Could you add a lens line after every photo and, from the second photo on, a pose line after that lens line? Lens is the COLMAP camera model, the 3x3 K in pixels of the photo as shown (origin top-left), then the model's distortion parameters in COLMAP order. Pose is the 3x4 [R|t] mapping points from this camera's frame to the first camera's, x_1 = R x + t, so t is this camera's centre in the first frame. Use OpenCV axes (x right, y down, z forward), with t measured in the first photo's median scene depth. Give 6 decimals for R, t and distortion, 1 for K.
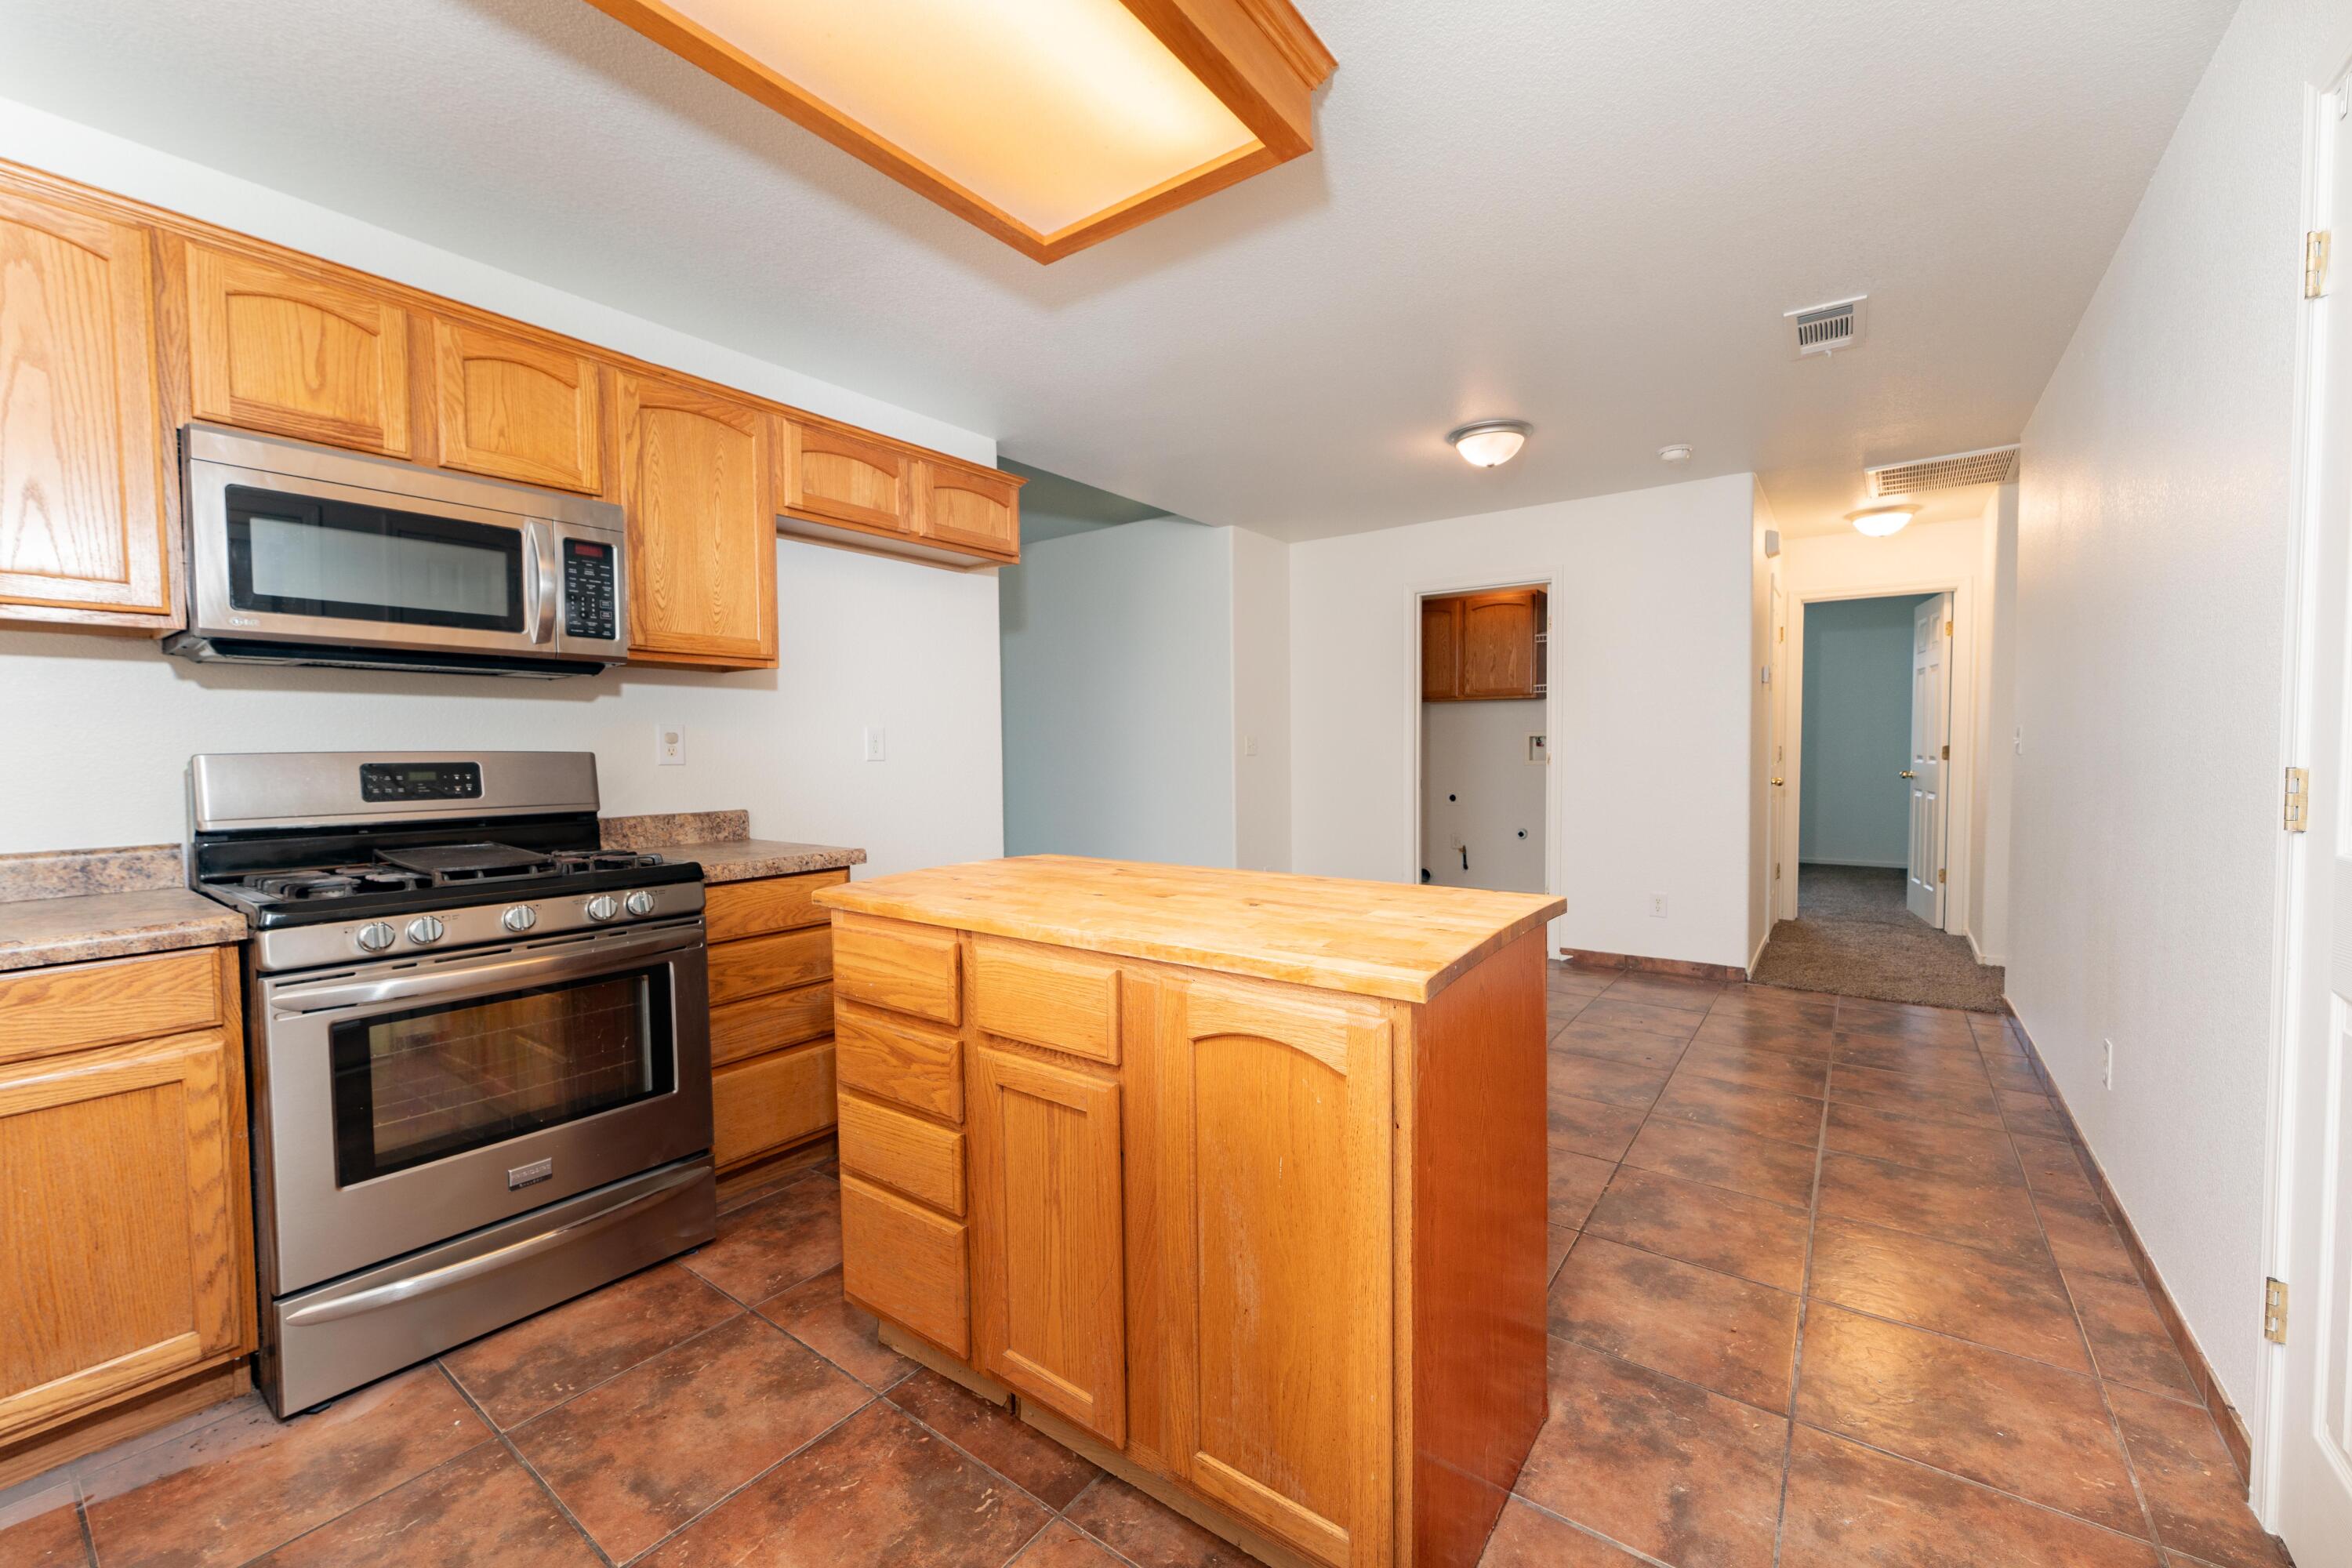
lens RADIAL K [[932.3, 0, 1176.0], [0, 932.3, 784.0], [0, 0, 1]] dist [0.001292, -0.000040]
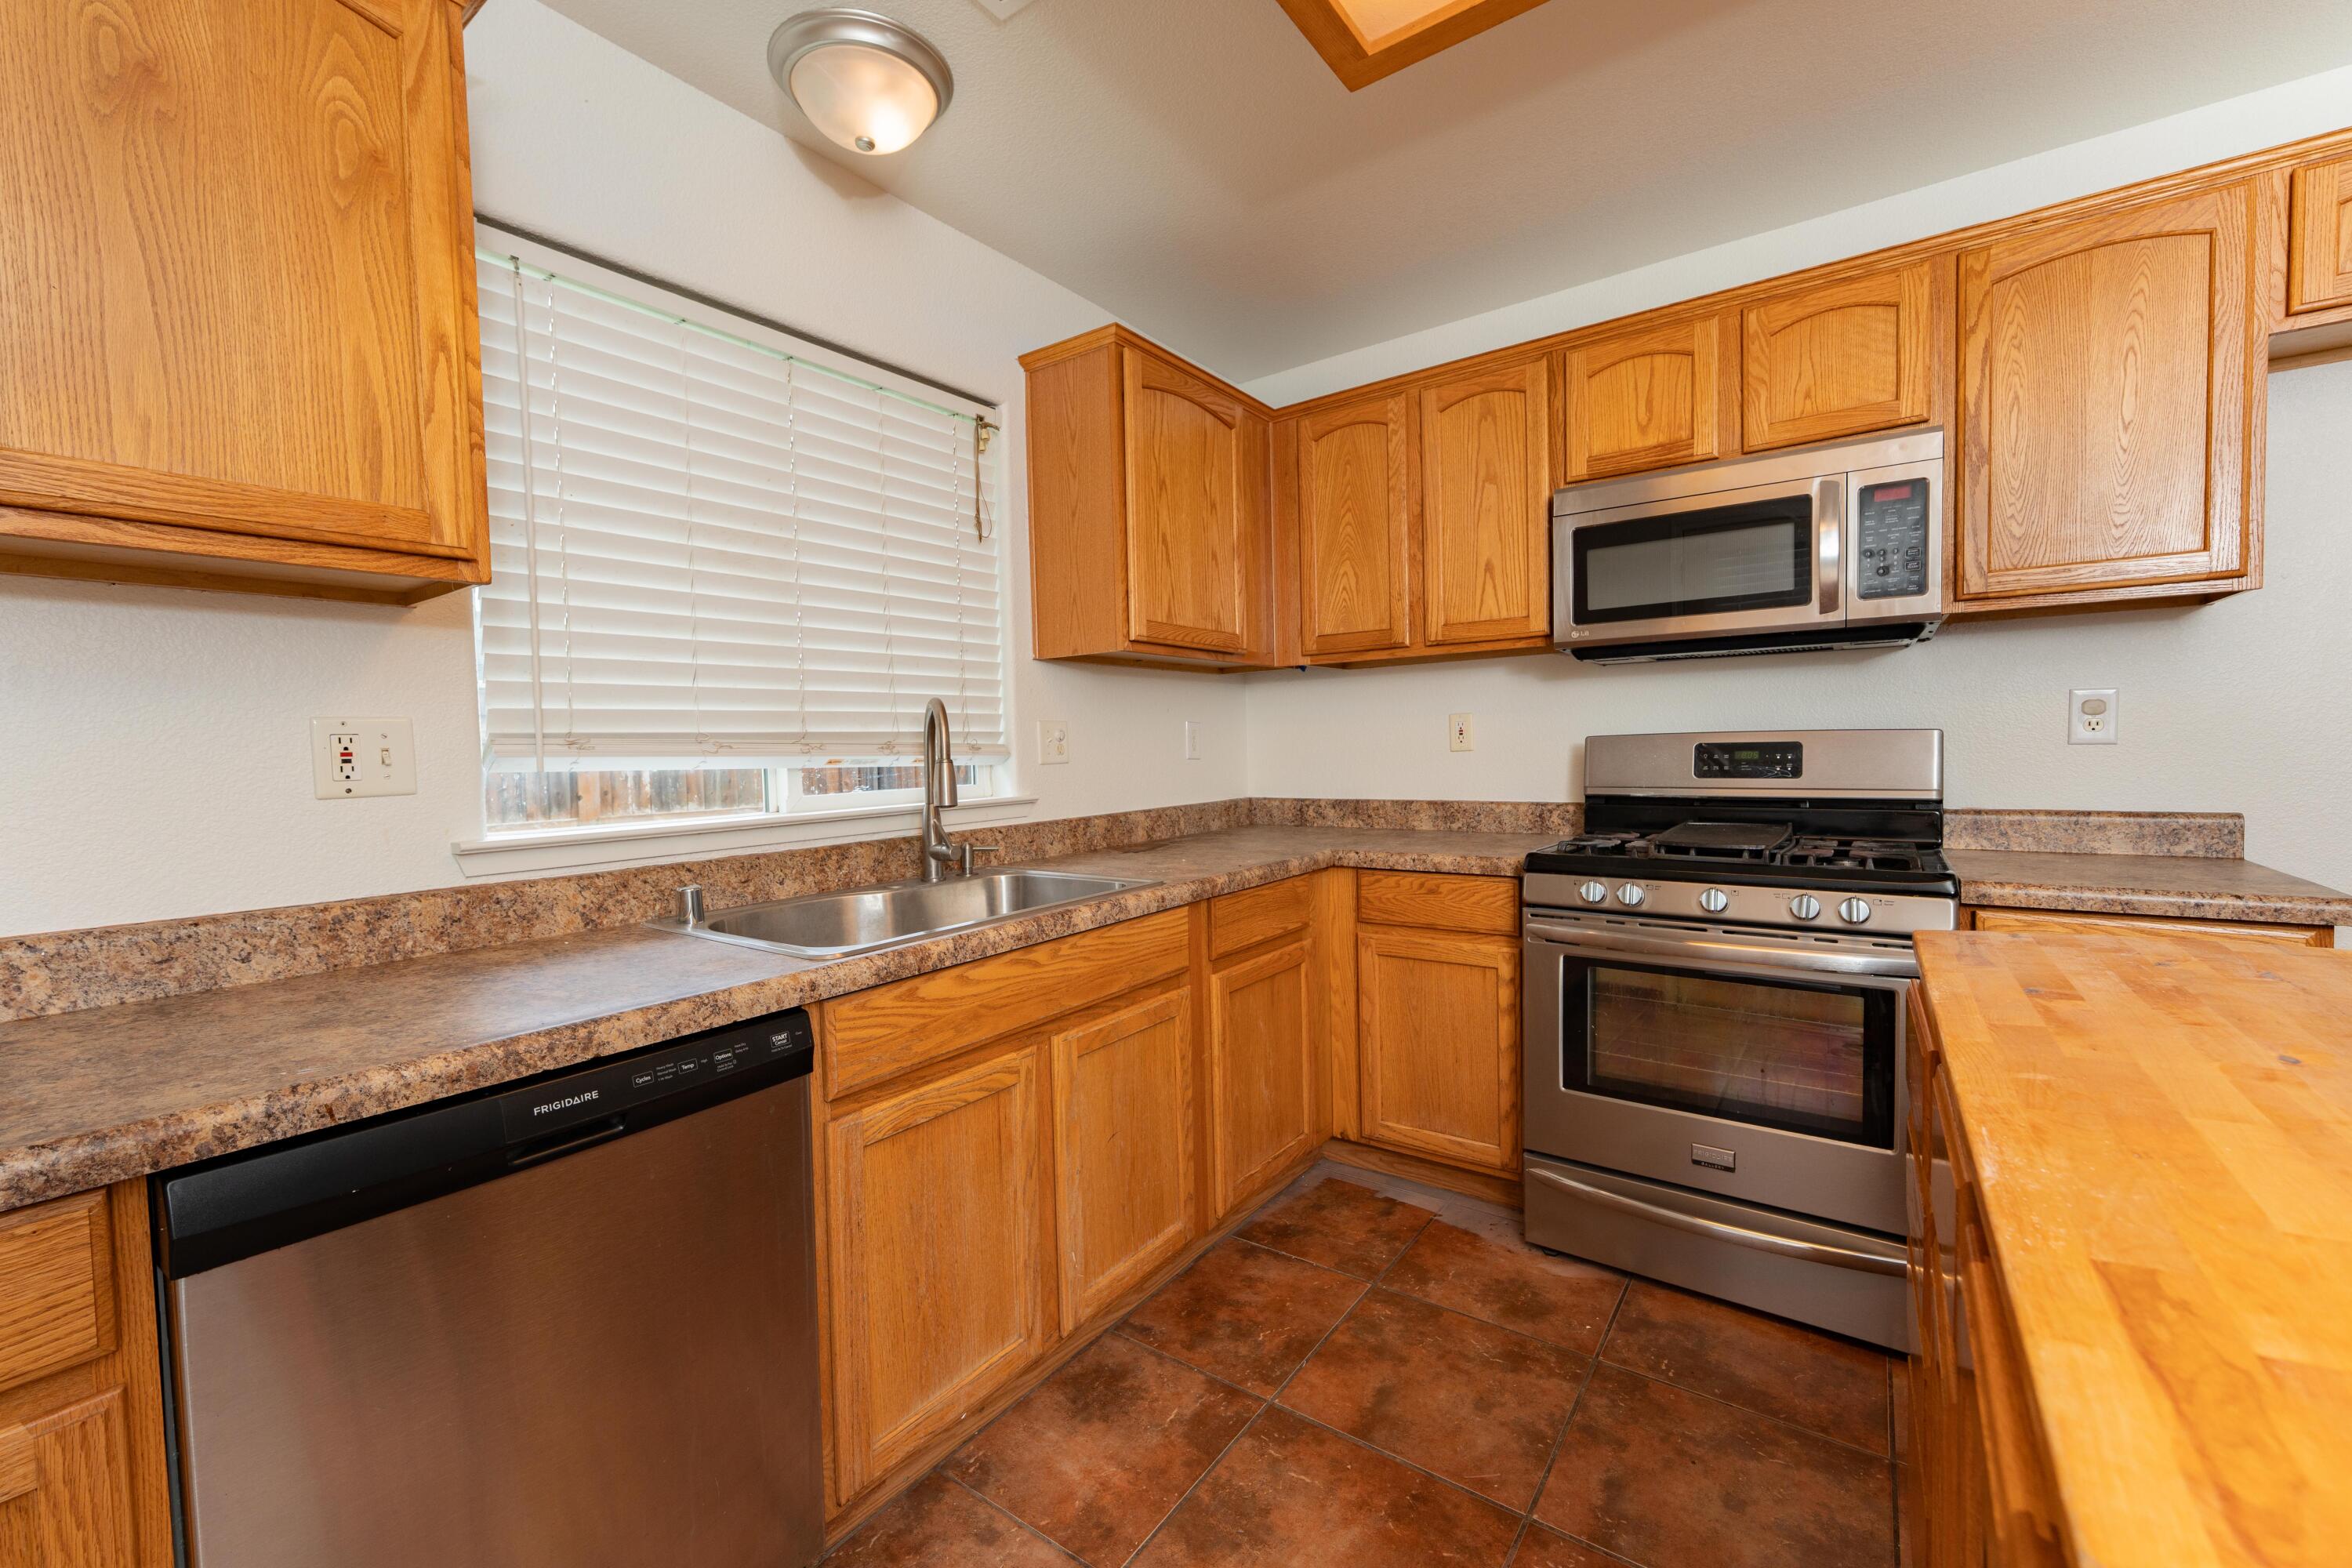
lens RADIAL K [[951.4, 0, 1159.9], [0, 951.4, 785.9], [0, 0, 1]] dist [-0.000582, -0.000398]
pose [[-0.000115, 0.049485, -0.998775, 0.282470], [-0.015923, 0.998648, 0.049481, -0.017755], [0.999873, 0.015909, 0.000673, 0.374637]]
